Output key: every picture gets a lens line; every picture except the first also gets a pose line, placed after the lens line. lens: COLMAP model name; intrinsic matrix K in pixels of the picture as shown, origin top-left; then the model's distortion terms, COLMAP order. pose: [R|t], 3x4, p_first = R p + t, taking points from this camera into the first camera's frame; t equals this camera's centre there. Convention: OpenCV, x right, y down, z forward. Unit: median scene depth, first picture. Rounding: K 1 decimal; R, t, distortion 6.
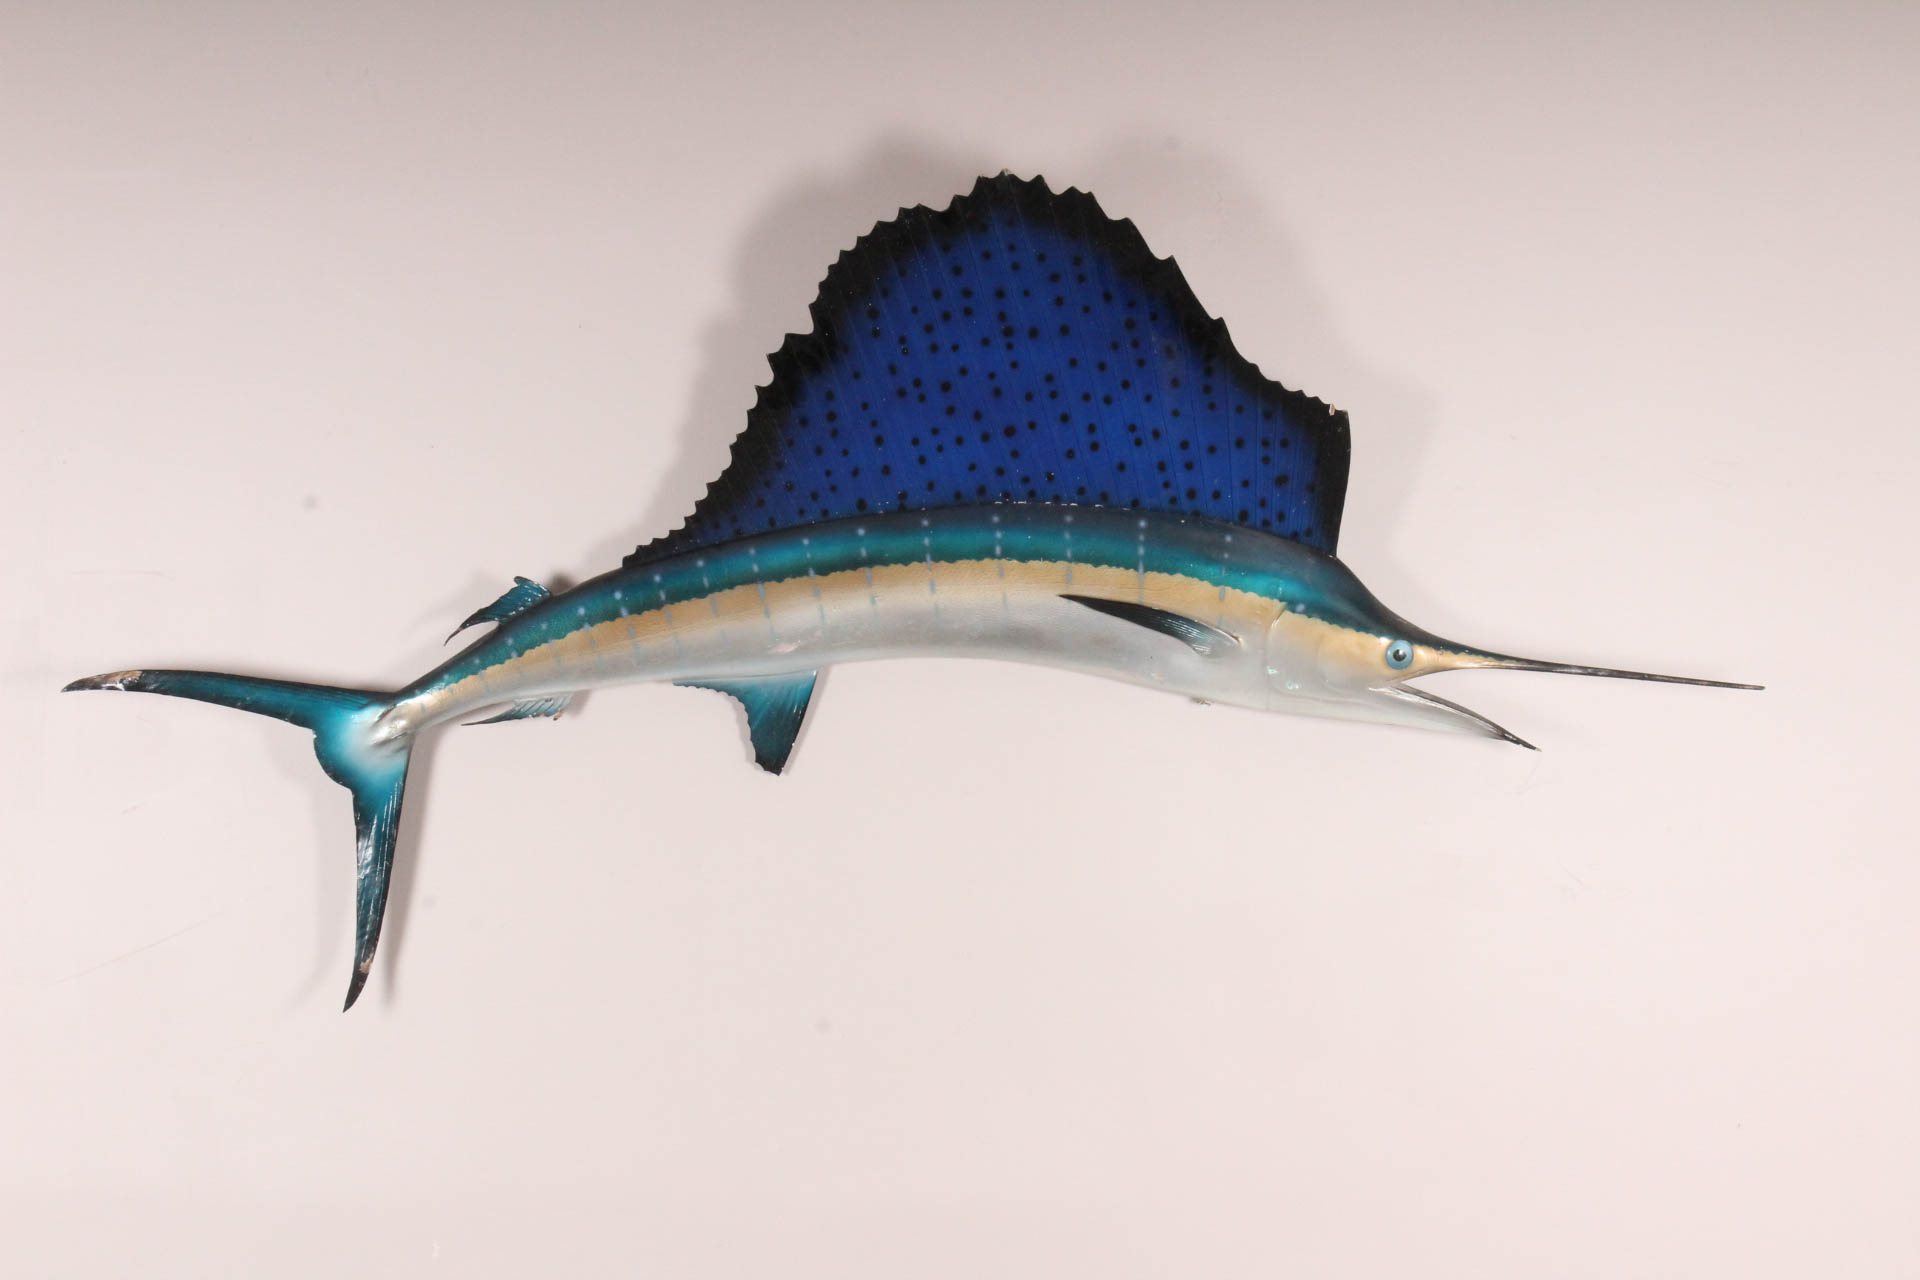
lens RADIAL K [[3777.8, 0, 957.7], [0, 3777.8, 639.6], [0, 0, 1]] dist [0.008783, 0.000000]
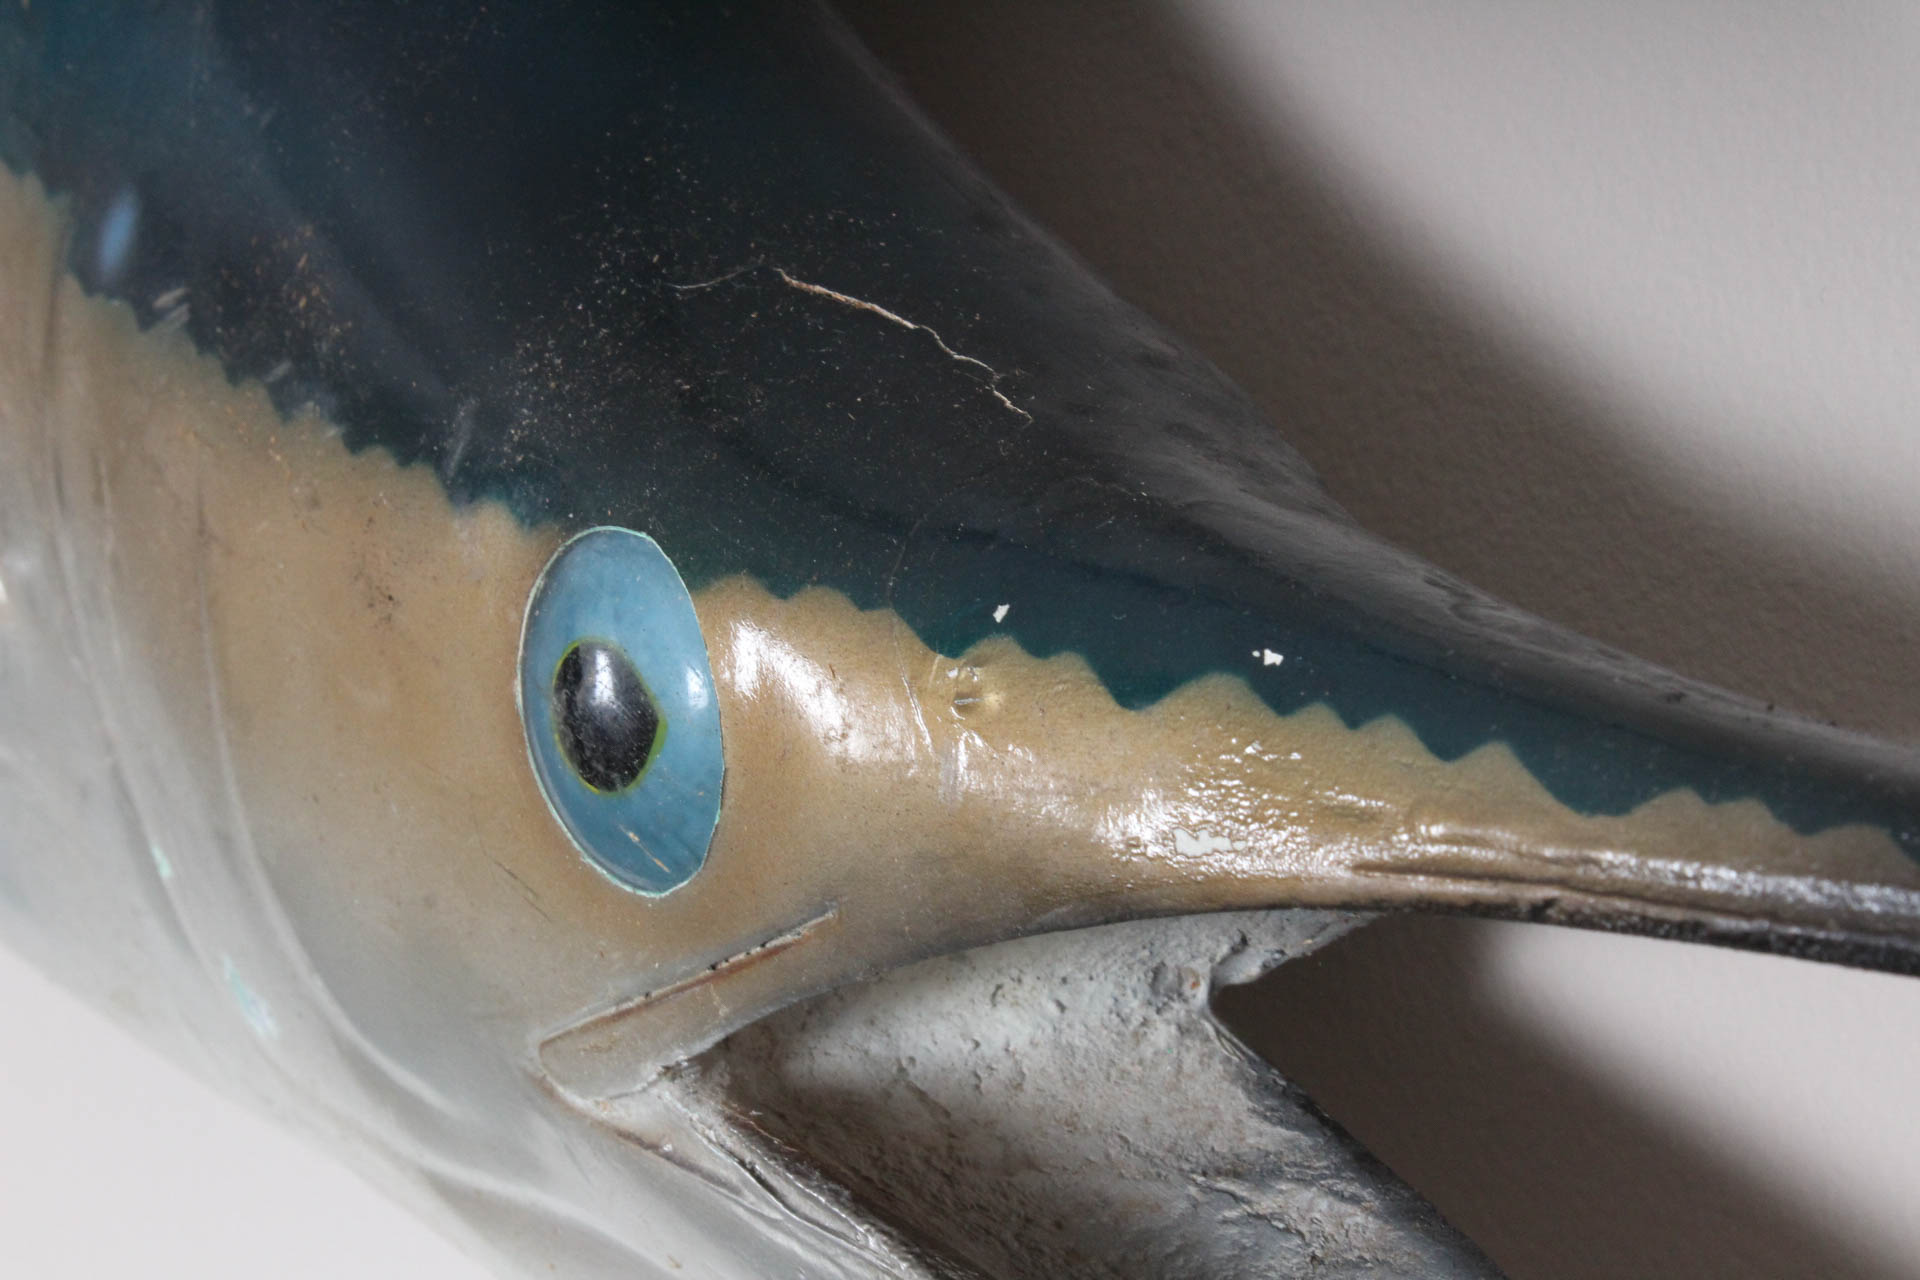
lens RADIAL K [[4491.9, 0, 959.3], [0, 4491.9, 640.4], [0, 0, 1]] dist [0.031156, 0.000000]
pose [[0.568886, -0.010142, -0.822354, 0.200690], [0.000940, 0.999931, -0.011683, 0.003650], [0.822416, 0.005873, 0.568857, 0.949974]]
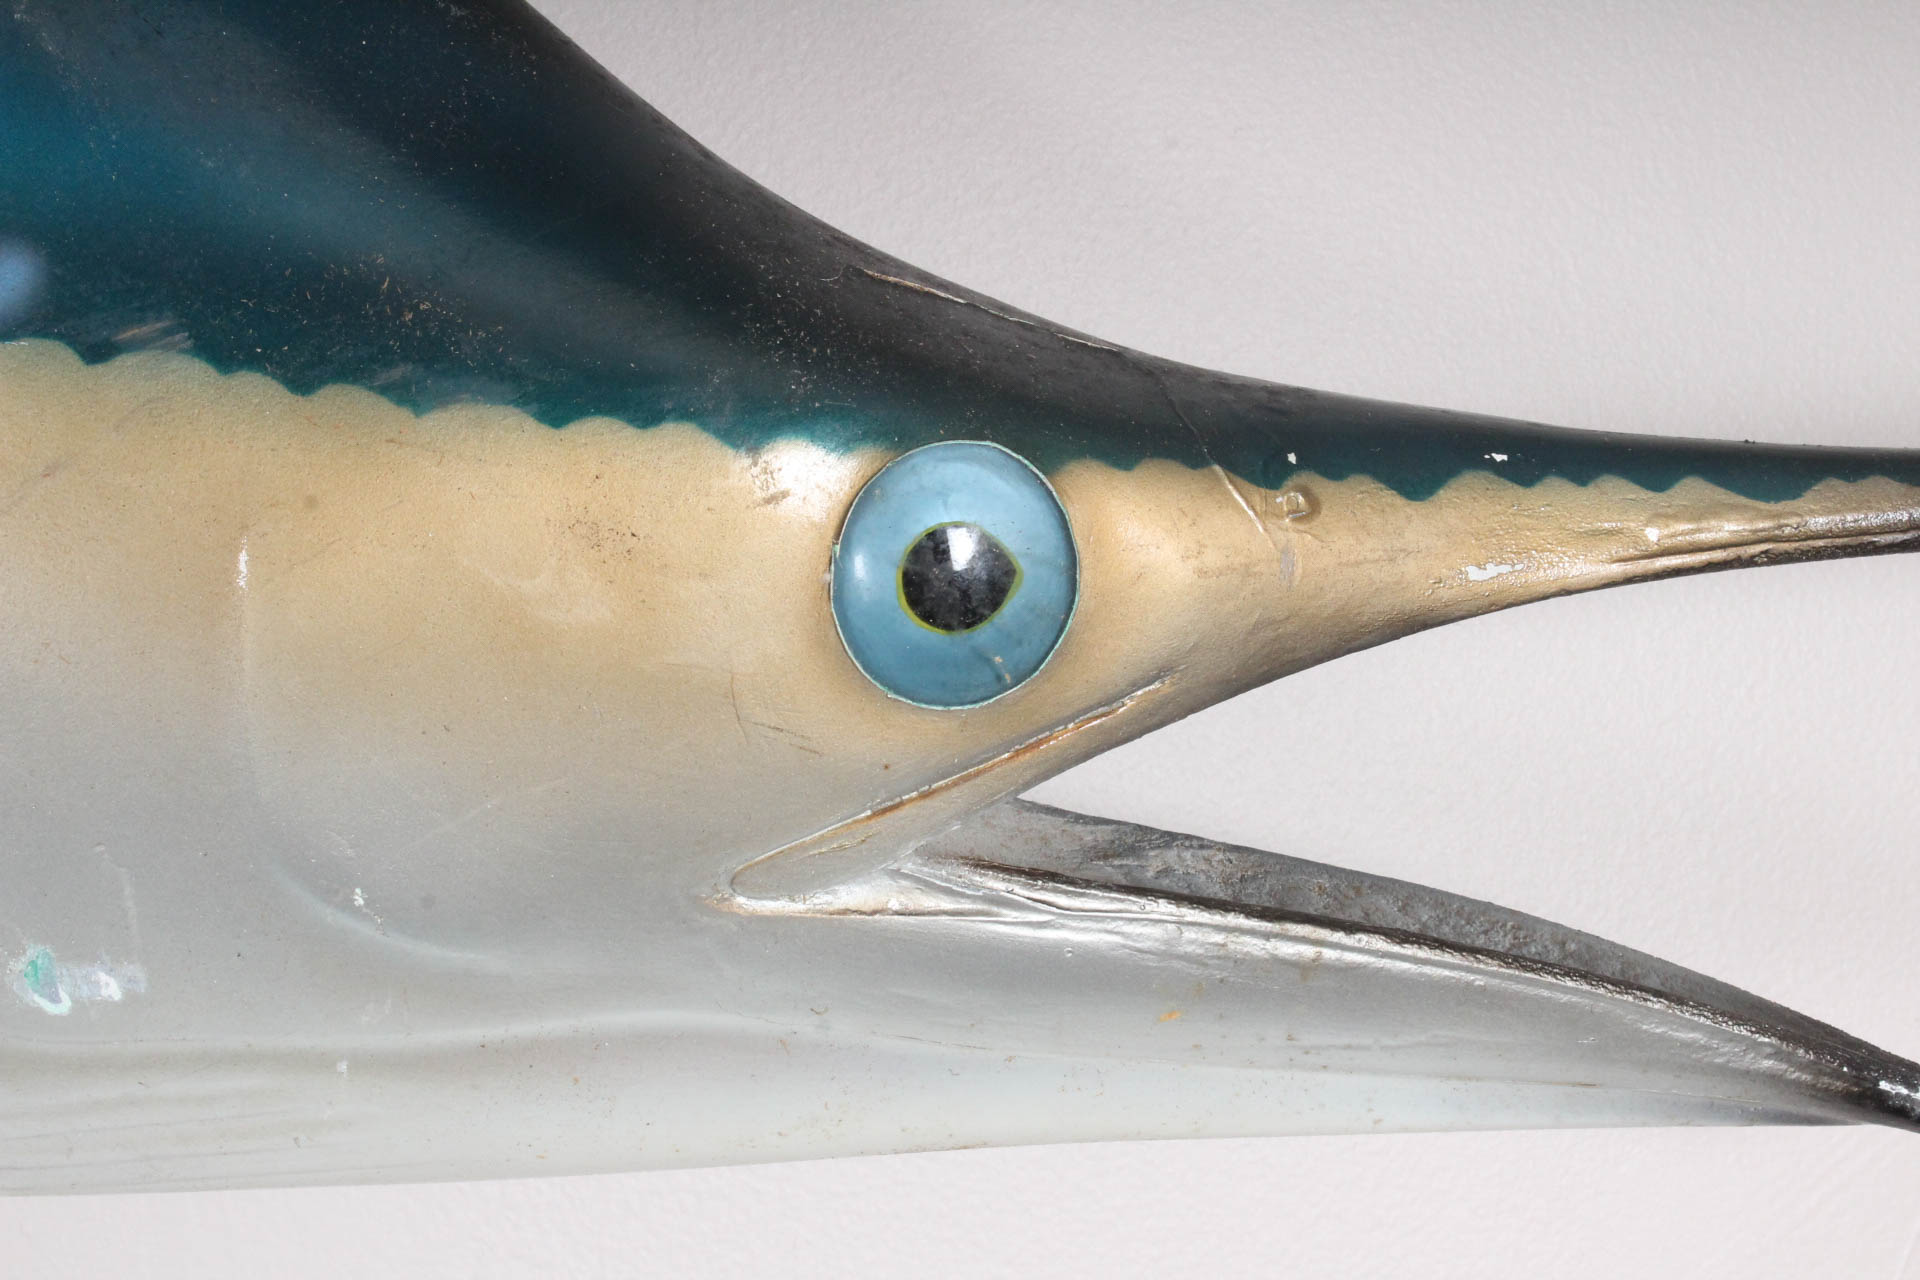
lens RADIAL K [[3777.8, 0, 945.7], [0, 3777.8, 643.6], [0, 0, 1]] dist [0.008783, 0.000000]
pose [[0.976730, -0.152453, 0.150850, 0.099185], [0.150631, 0.988311, 0.023497, 0.003378], [-0.152669, -0.000228, 0.988277, 0.887464]]
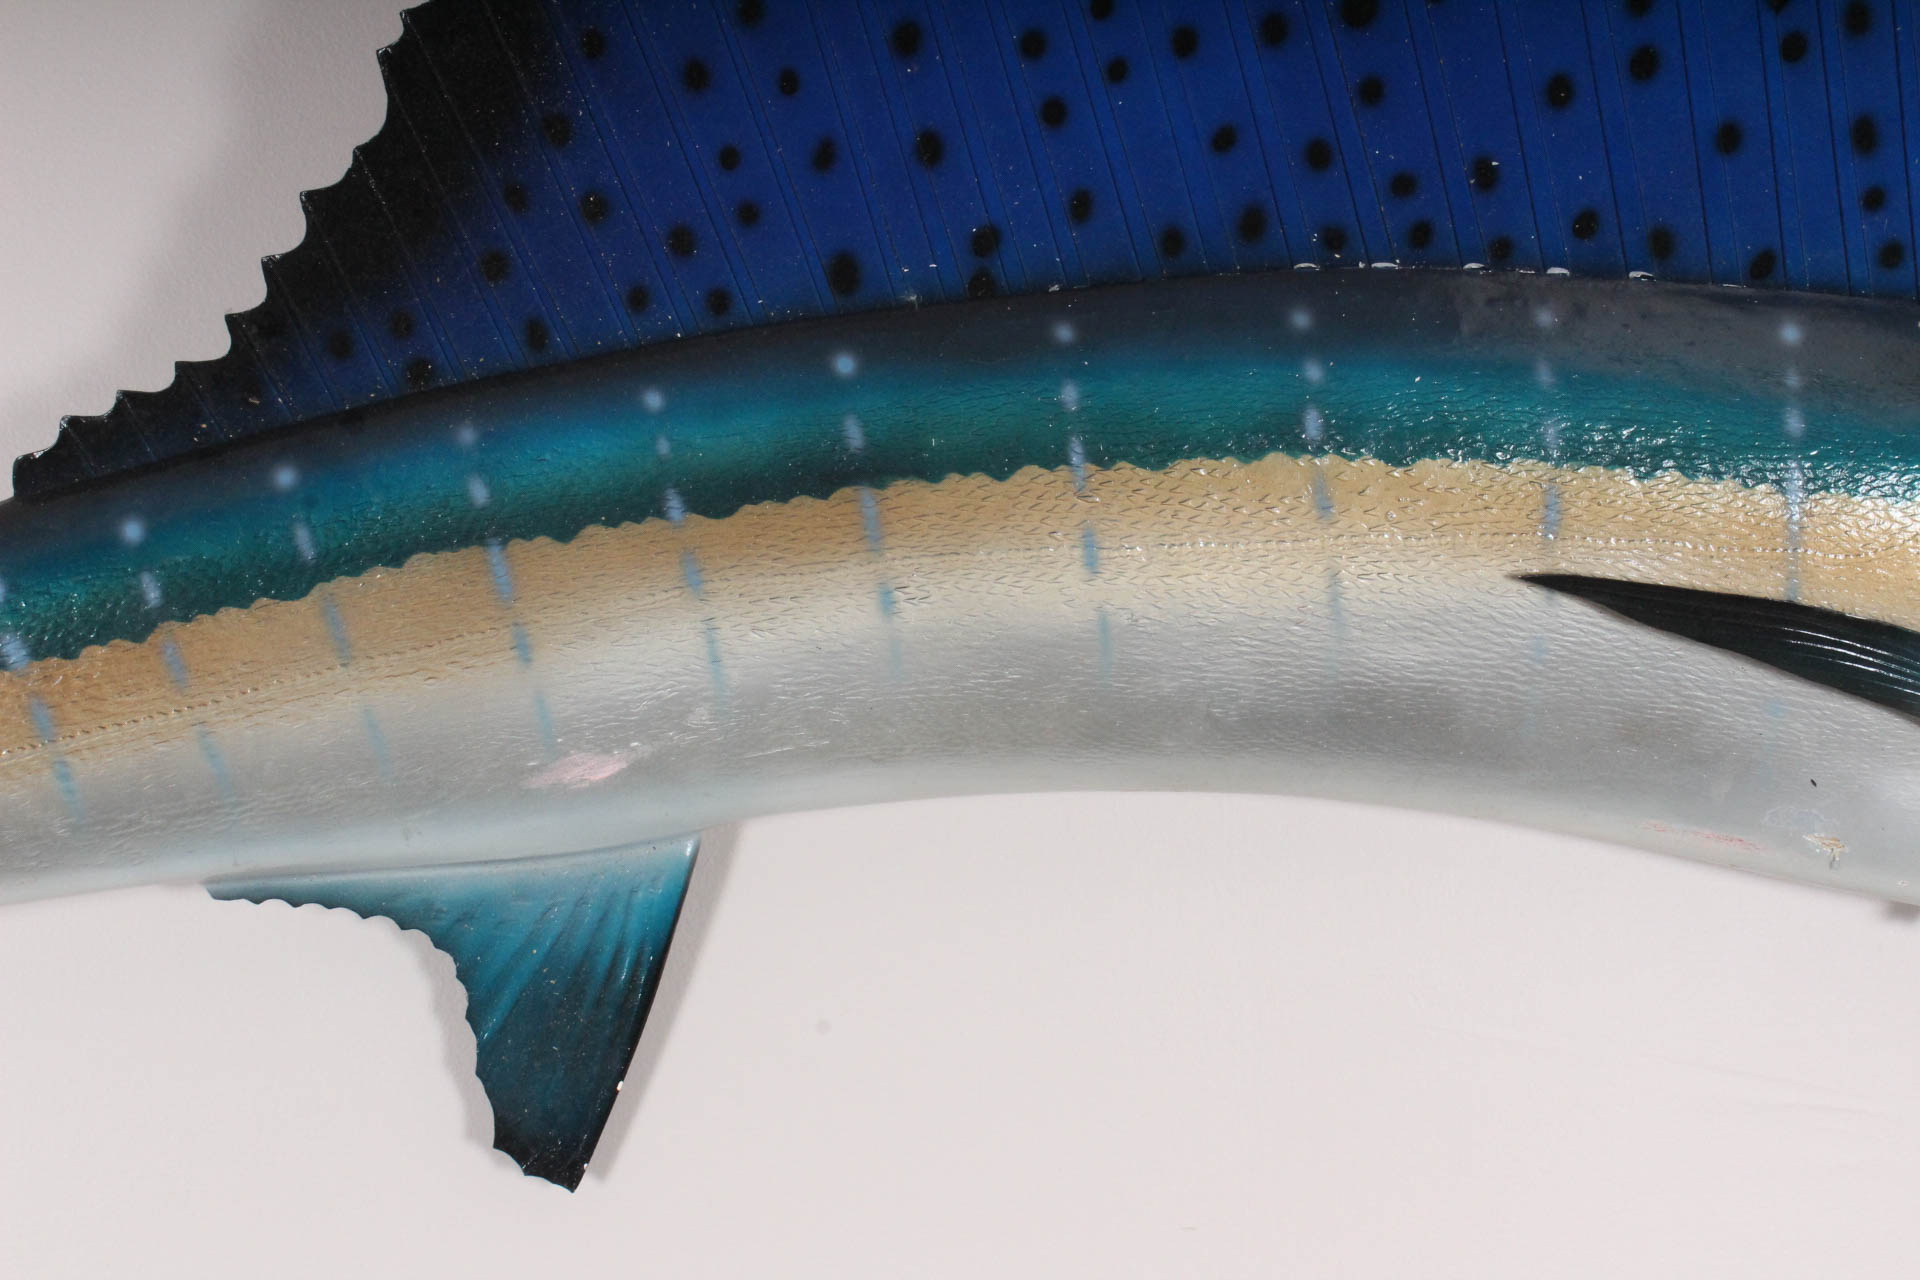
lens RADIAL K [[3141.0, 0, 968.0], [0, 3141.0, 636.7], [0, 0, 1]] dist [-0.006621, 0.000000]
pose [[0.998627, -0.011592, 0.051085, -0.028670], [0.012764, 0.999661, -0.022679, -0.002033], [-0.050805, 0.023300, 0.998437, 0.758911]]
